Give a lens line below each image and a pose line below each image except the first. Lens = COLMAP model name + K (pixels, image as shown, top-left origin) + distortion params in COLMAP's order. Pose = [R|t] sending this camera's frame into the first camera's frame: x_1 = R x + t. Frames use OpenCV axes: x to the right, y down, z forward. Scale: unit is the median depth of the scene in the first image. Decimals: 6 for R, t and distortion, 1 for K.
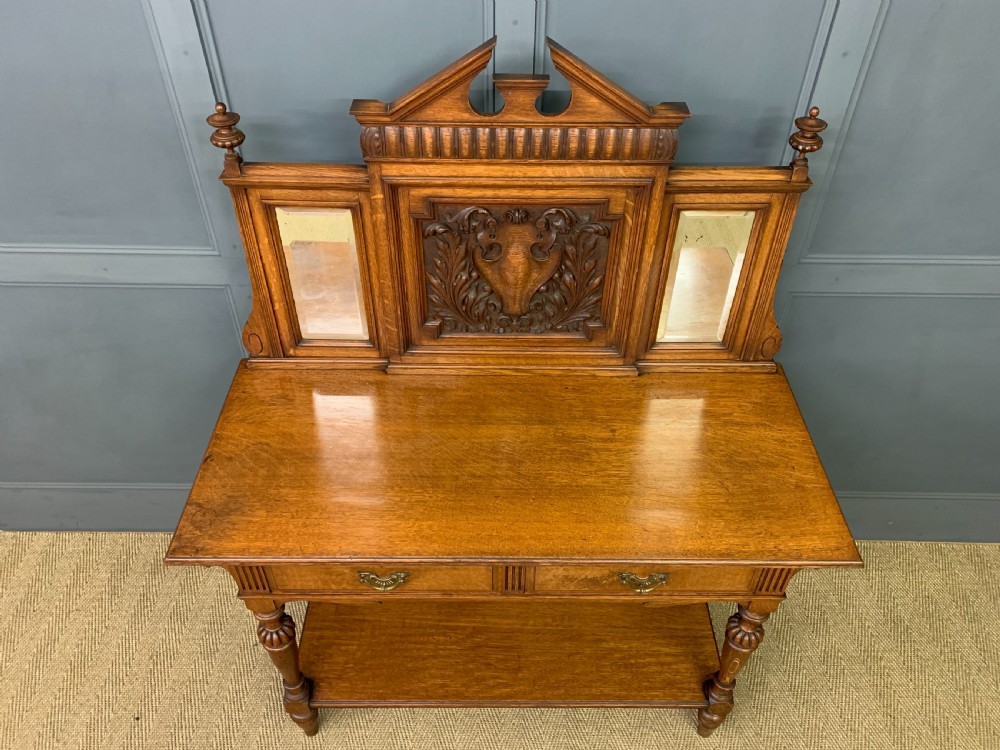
lens RADIAL K [[761.5, 0, 502.9], [0, 761.5, 364.9], [0, 0, 1]] dist [0.082813, -0.000204]
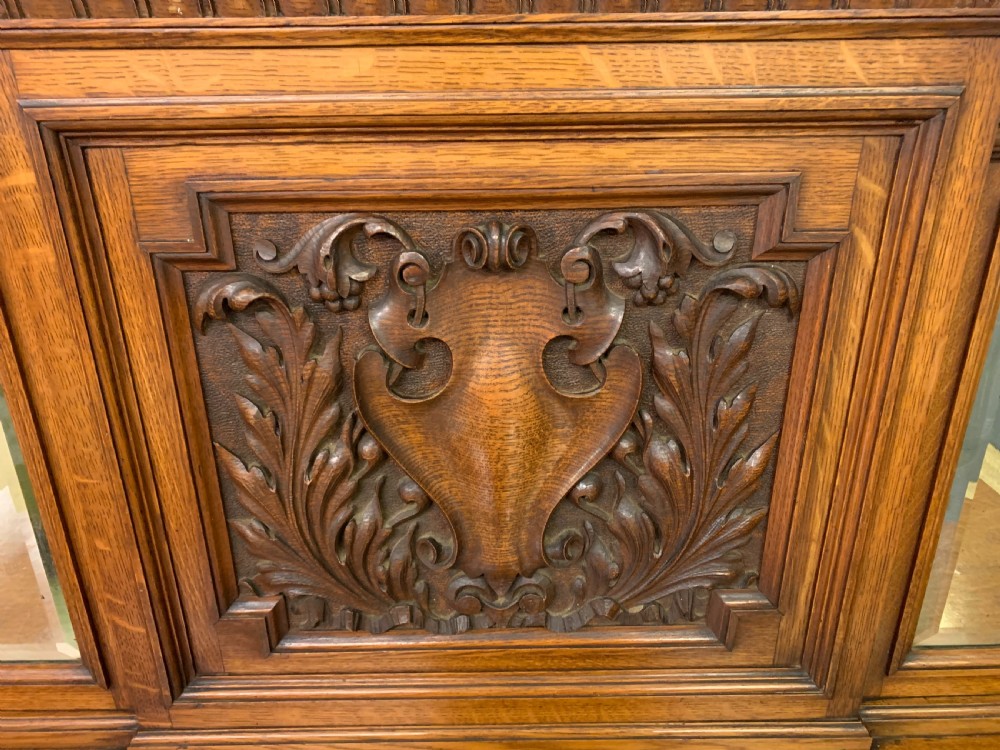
lens RADIAL K [[772.6, 0, 492.9], [0, 772.6, 364.7], [0, 0, 1]] dist [0.035117, -0.028616]
pose [[0.999697, -0.024420, -0.003165, 0.017103], [0.022329, 0.953193, -0.301538, -0.056564], [0.010380, 0.301376, 0.953449, 0.720686]]
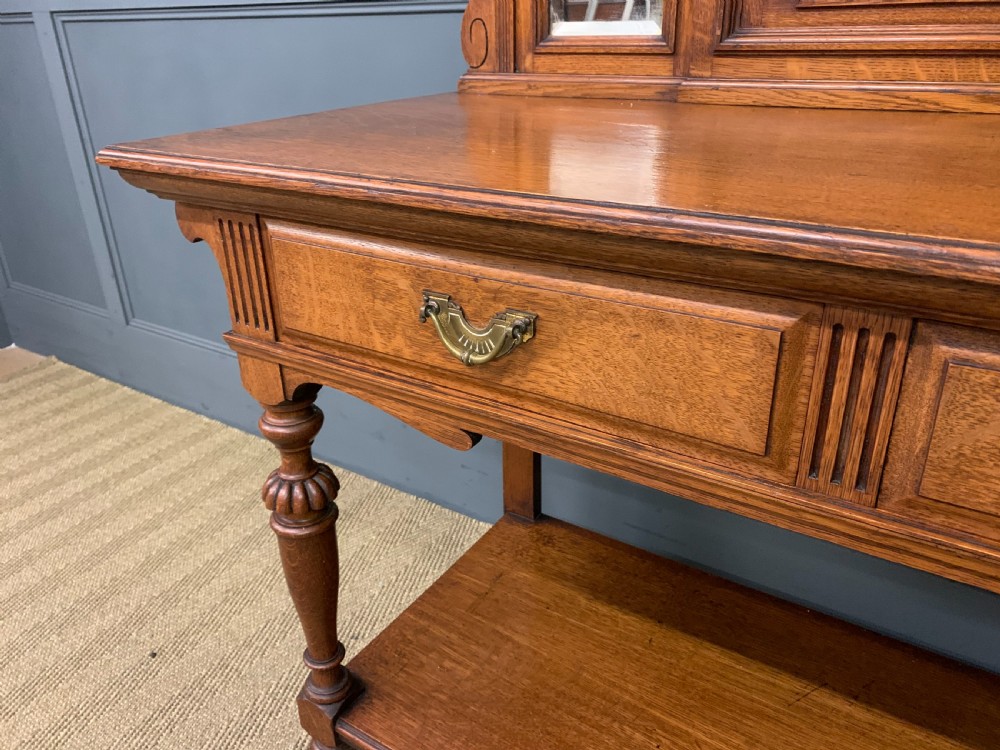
lens RADIAL K [[772.6, 0, 492.9], [0, 772.6, 364.7], [0, 0, 1]] dist [0.035117, -0.028616]
pose [[0.833671, 0.197167, -0.515866, 0.049334], [-0.339561, 0.919669, -0.197249, 0.360853], [0.435534, 0.339609, 0.833652, 0.683475]]
